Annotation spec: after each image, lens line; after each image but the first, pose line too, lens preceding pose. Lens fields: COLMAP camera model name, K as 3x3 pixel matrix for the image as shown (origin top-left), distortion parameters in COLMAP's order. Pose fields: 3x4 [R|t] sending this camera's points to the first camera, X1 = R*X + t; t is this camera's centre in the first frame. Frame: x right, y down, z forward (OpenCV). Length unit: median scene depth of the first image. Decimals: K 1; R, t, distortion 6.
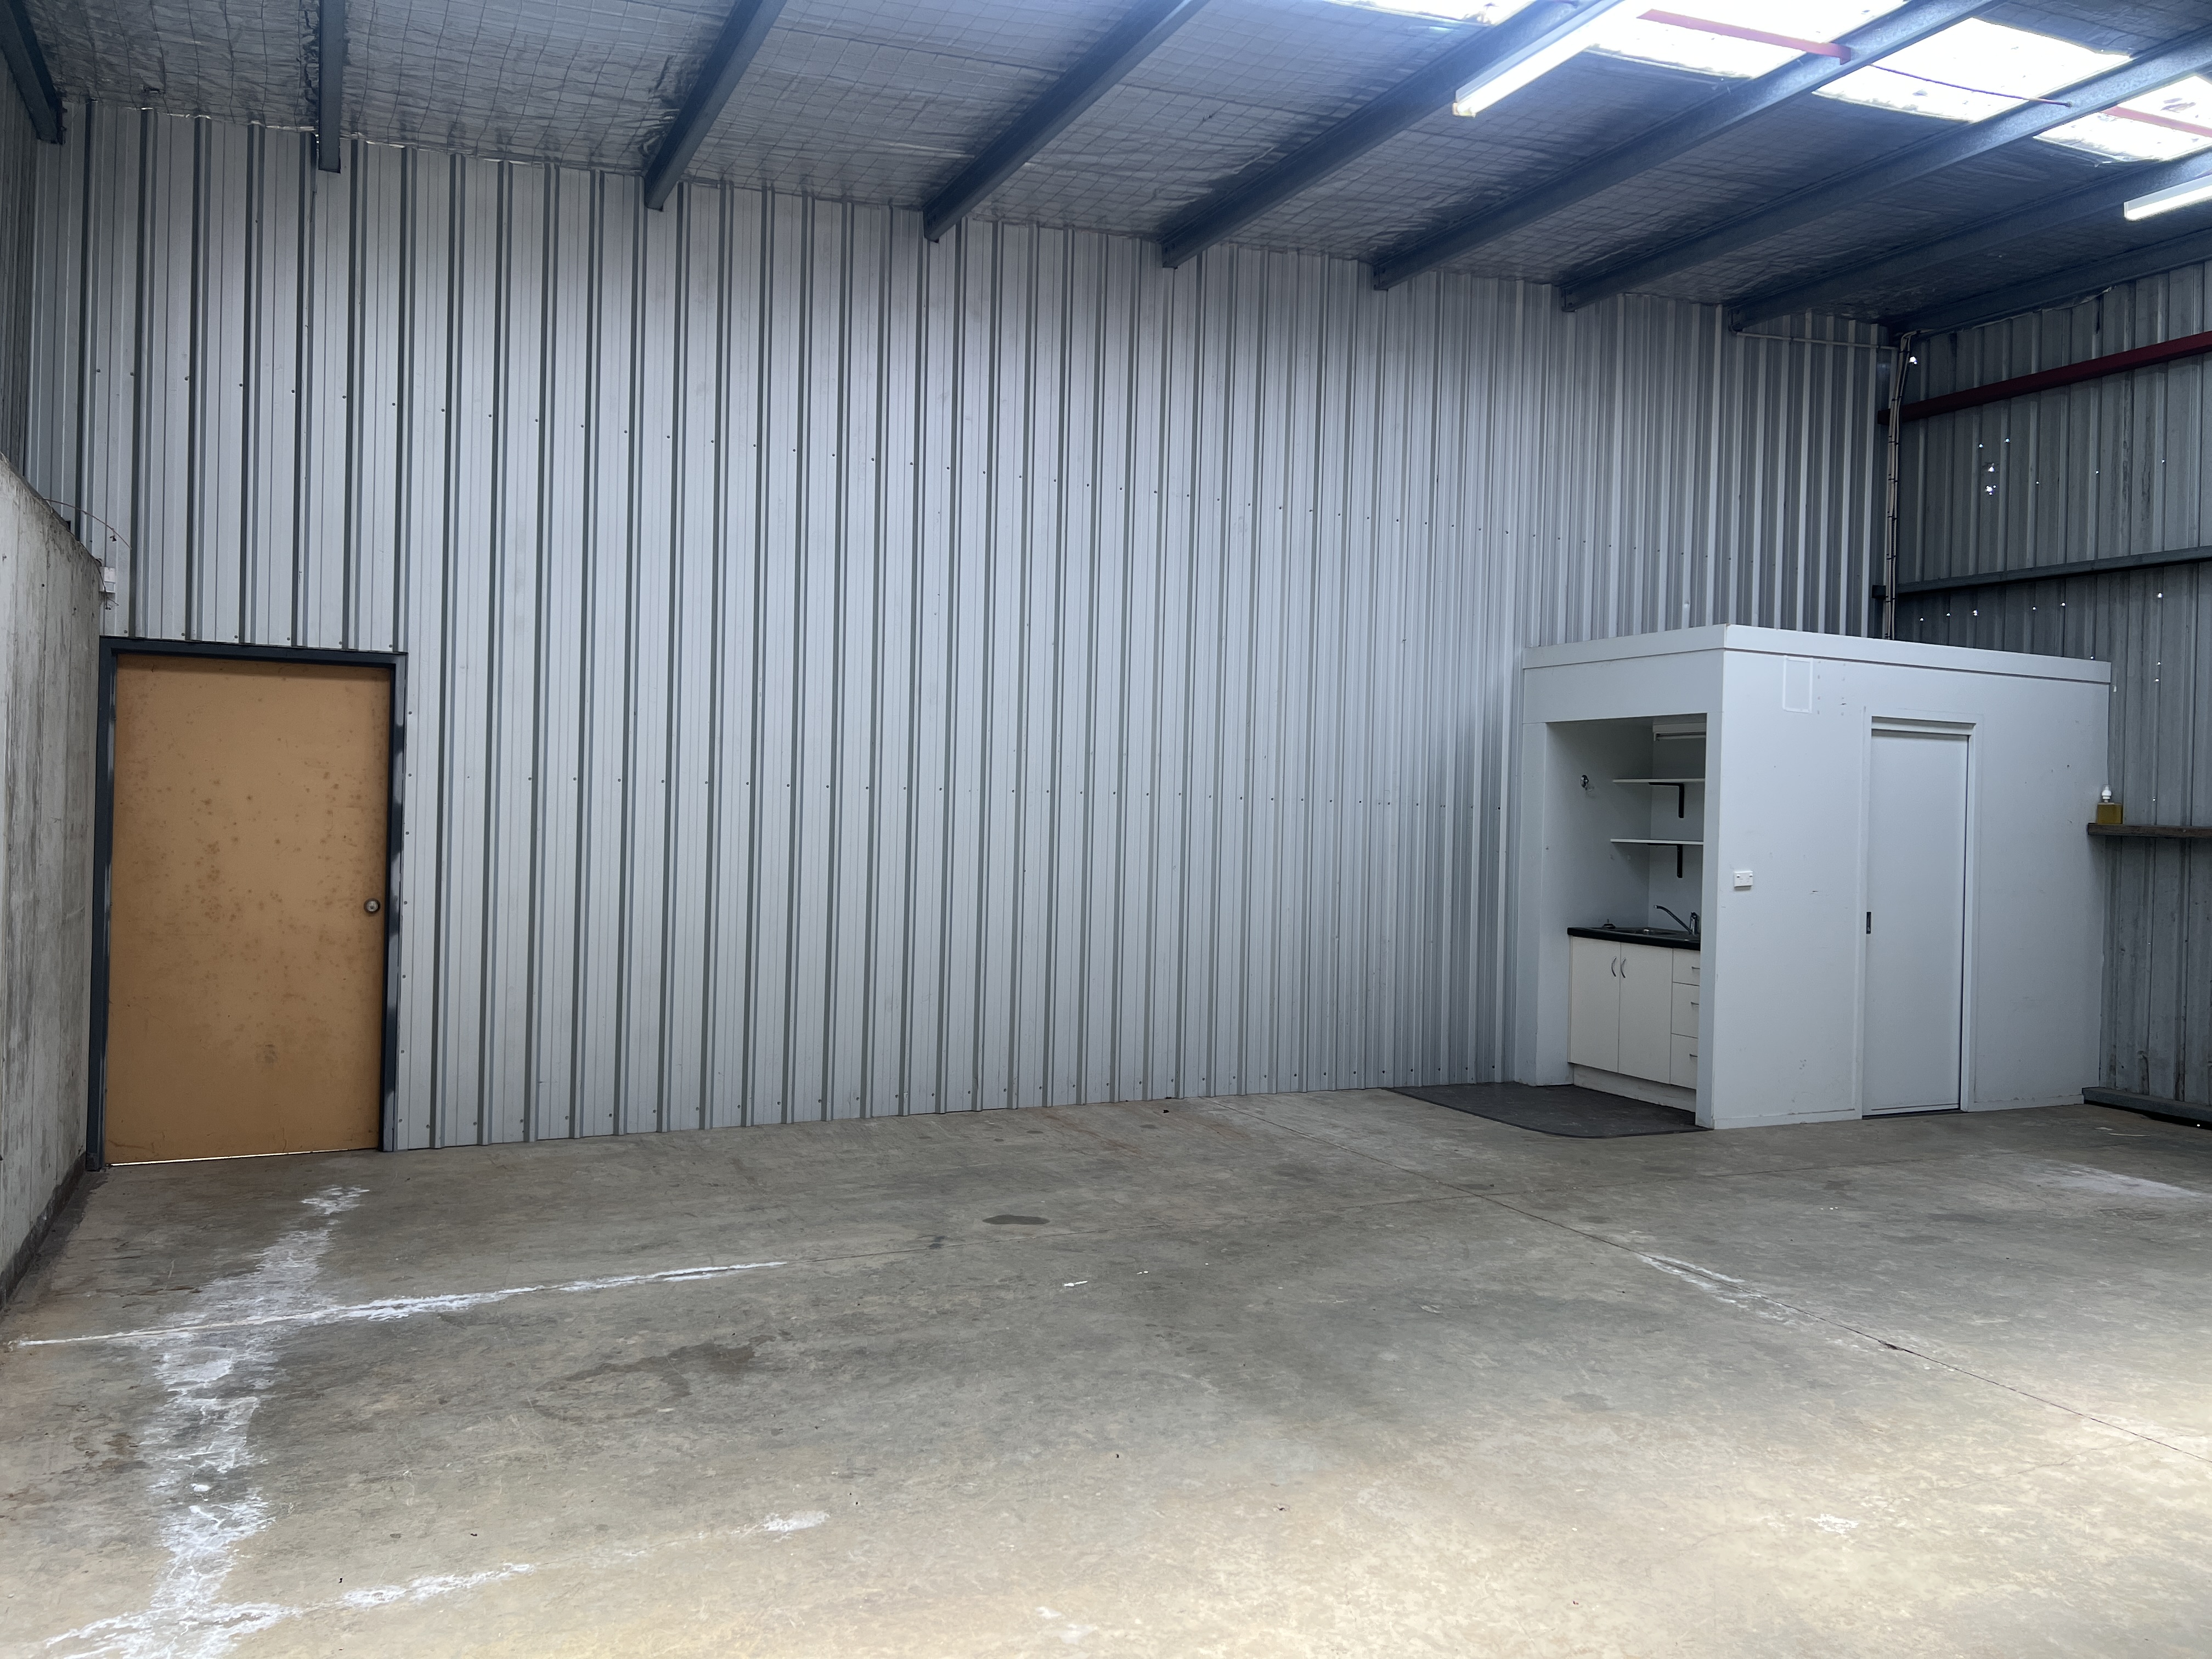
lens RADIAL K [[1664.3, 0, 1118.0], [0, 1664.3, 810.5], [0, 0, 1]] dist [0.050907, -0.052816]
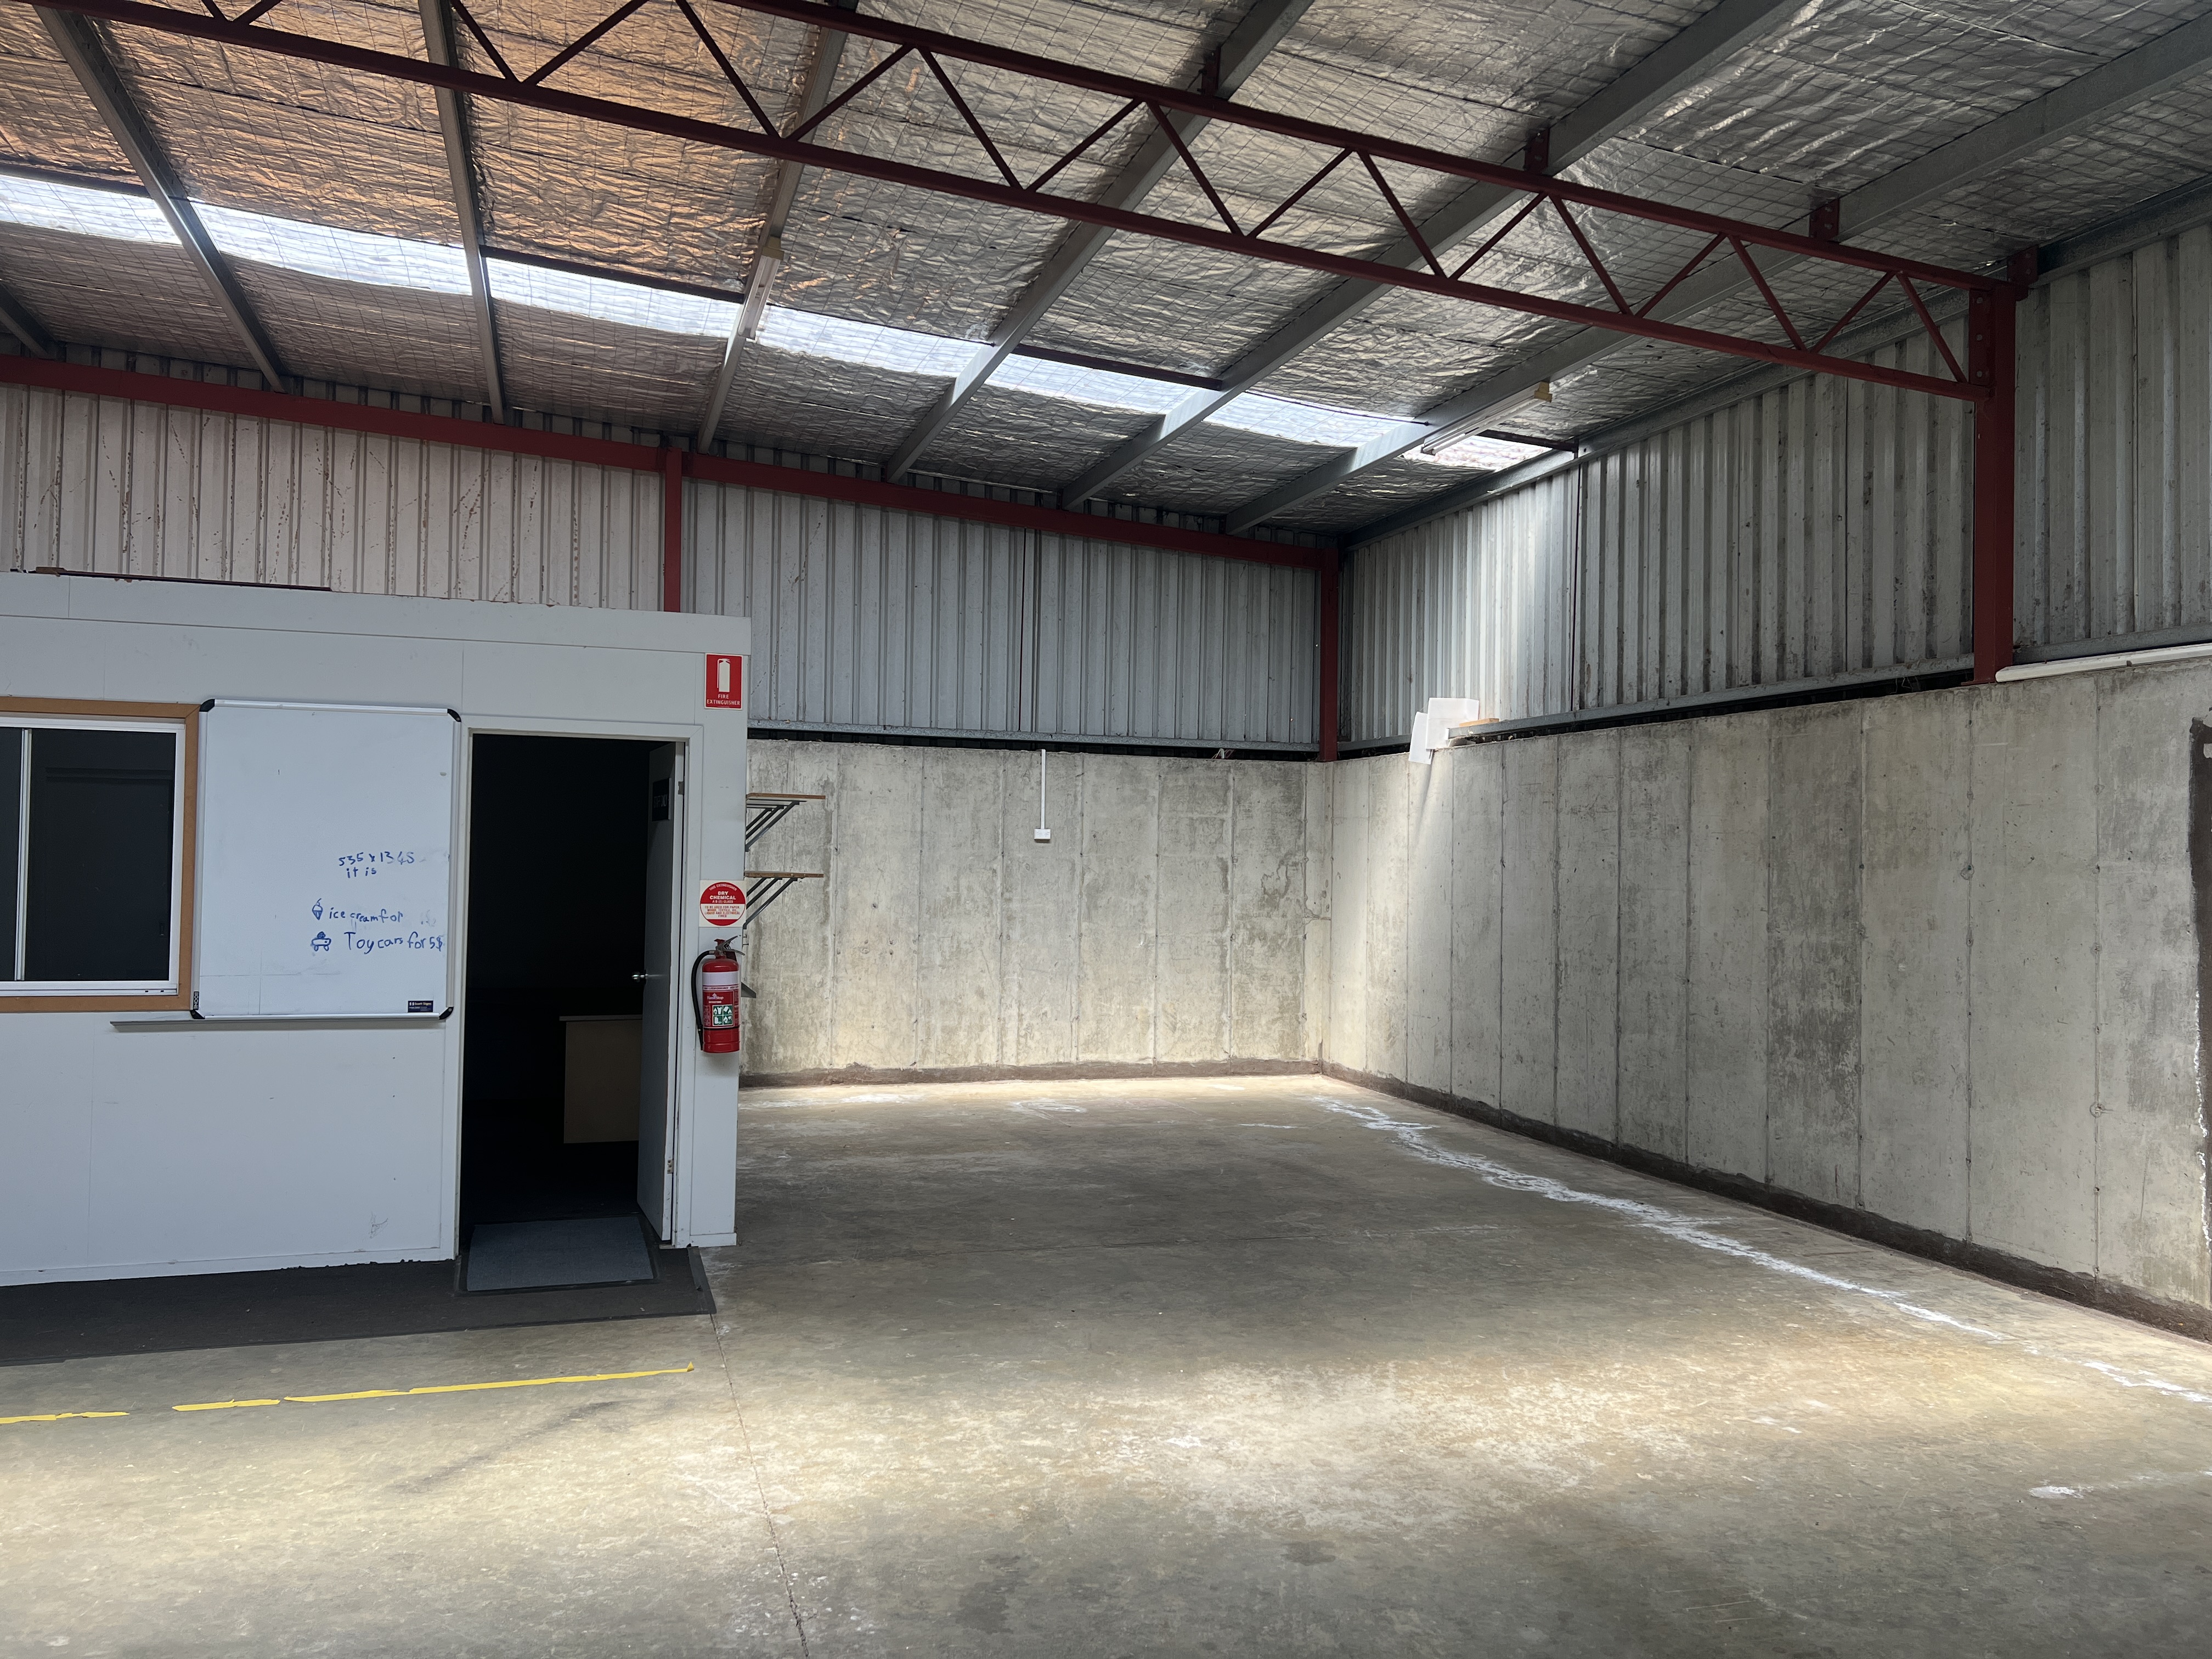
lens RADIAL K [[1664.3, 0, 1104.9], [0, 1664.3, 827.6], [0, 0, 1]] dist [0.050907, -0.052816]
pose [[-0.989334, -0.043596, 0.138986, 0.186991], [-0.045760, 0.998875, -0.012412, -0.007877], [-0.138289, -0.018639, -0.990217, 1.266449]]
